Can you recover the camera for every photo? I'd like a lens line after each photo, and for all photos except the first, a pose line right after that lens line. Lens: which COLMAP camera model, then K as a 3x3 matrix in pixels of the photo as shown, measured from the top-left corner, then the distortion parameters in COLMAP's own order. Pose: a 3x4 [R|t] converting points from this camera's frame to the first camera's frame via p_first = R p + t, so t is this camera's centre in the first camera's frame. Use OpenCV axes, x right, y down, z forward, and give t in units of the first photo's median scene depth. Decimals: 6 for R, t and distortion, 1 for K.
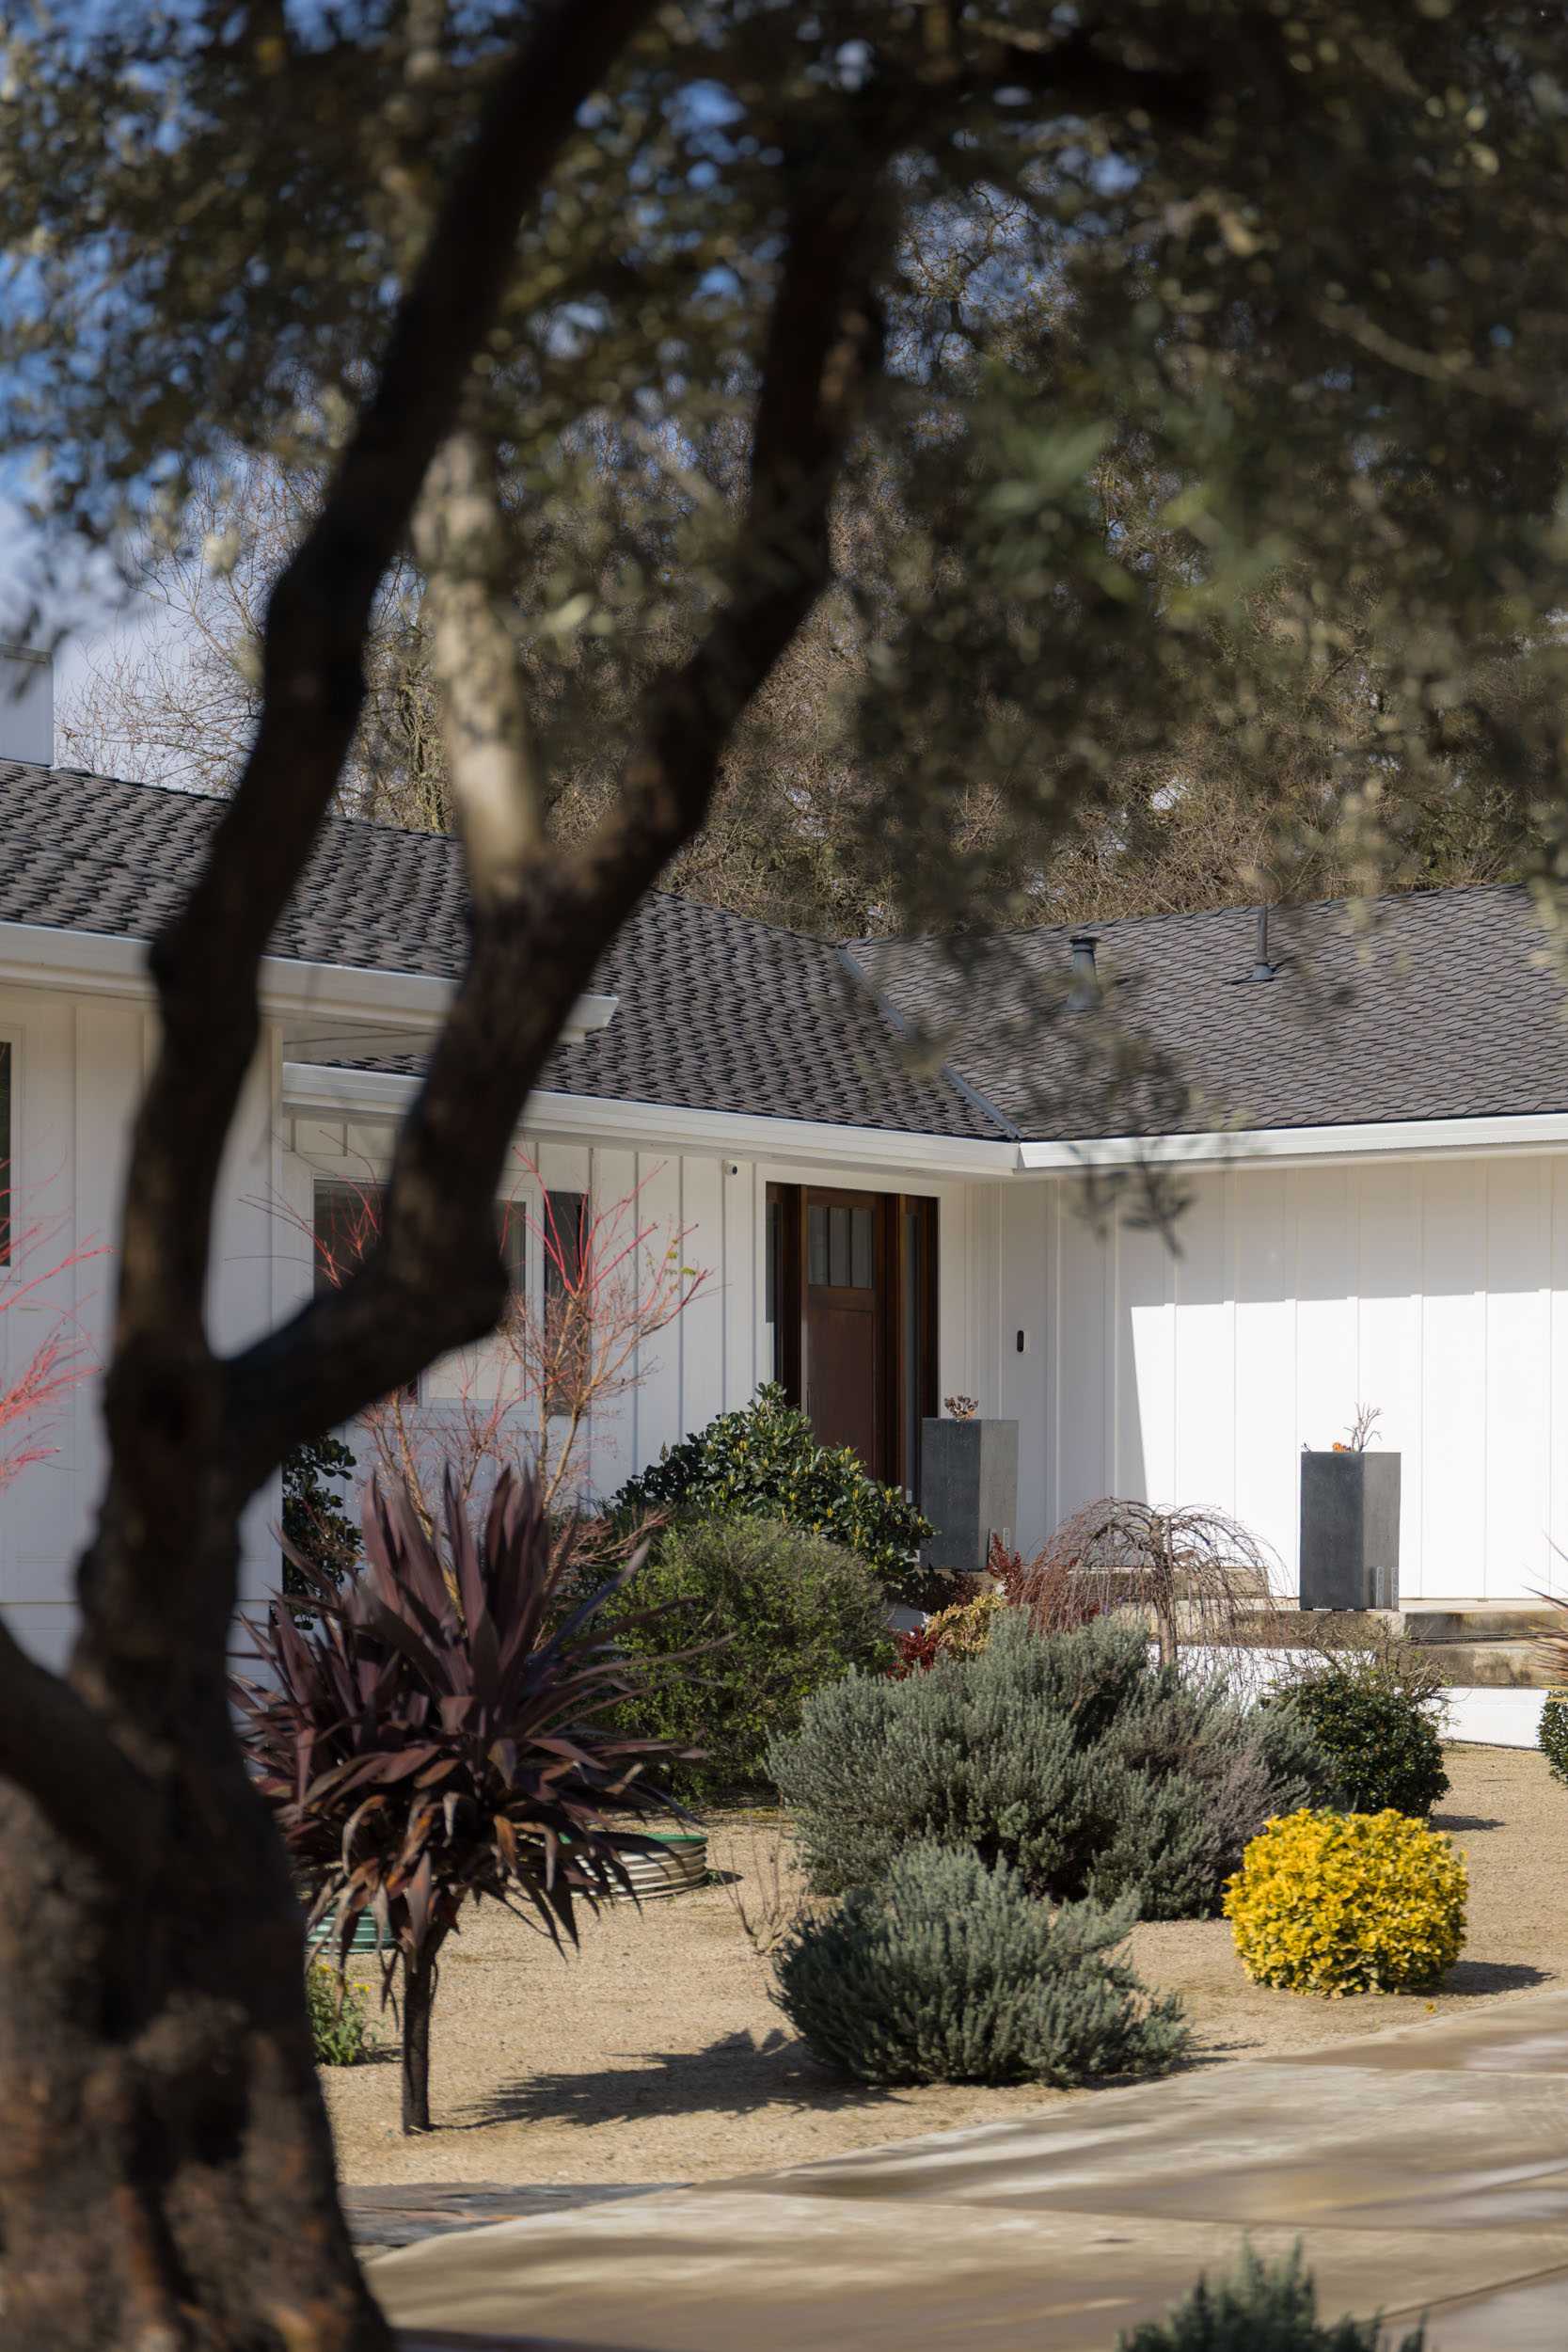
lens RADIAL K [[5726.6, 0, 784.0], [0, 5726.6, 1176.0], [0, 0, 1]] dist [-0.366373, -0.234930]
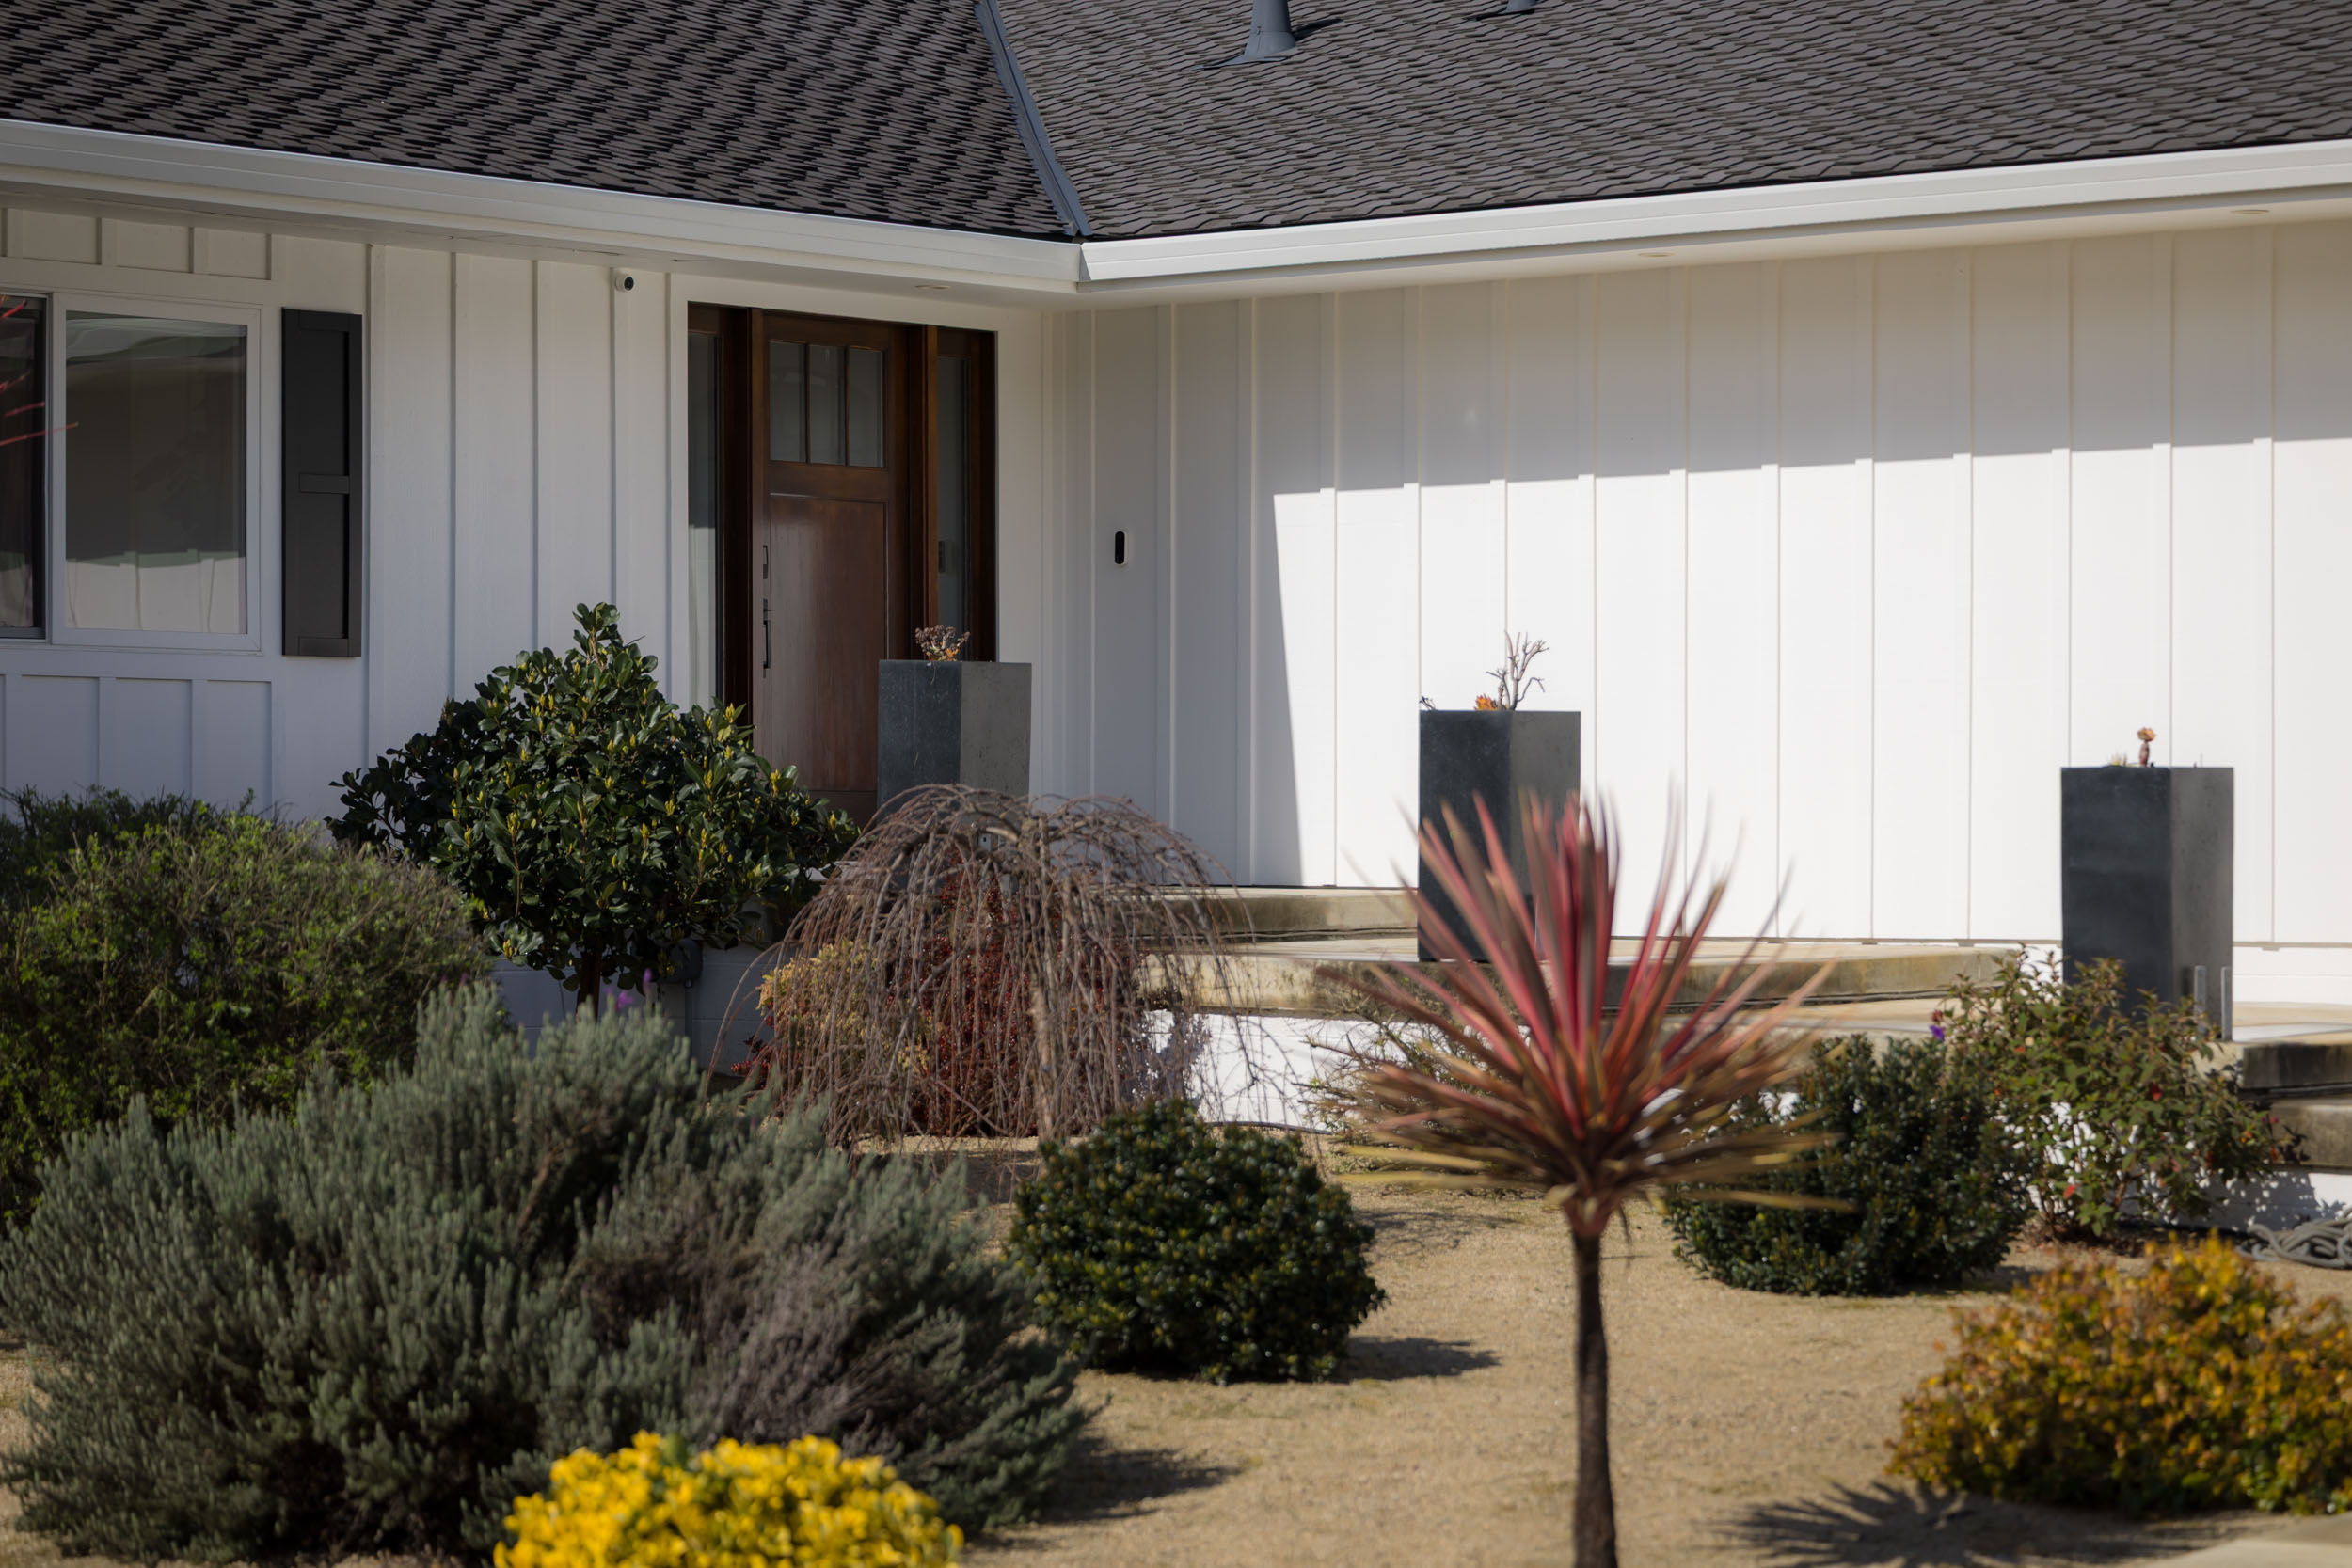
lens RADIAL K [[7627.0, 0, 1176.0], [0, 7627.0, 784.0], [0, 0, 1]] dist [-0.013910, -1.016652]
pose [[0.999961, -0.004218, 0.007764, 0.050693], [0.003772, 0.998390, 0.056594, 0.007631], [-0.007991, -0.056562, 0.998367, 0.137938]]
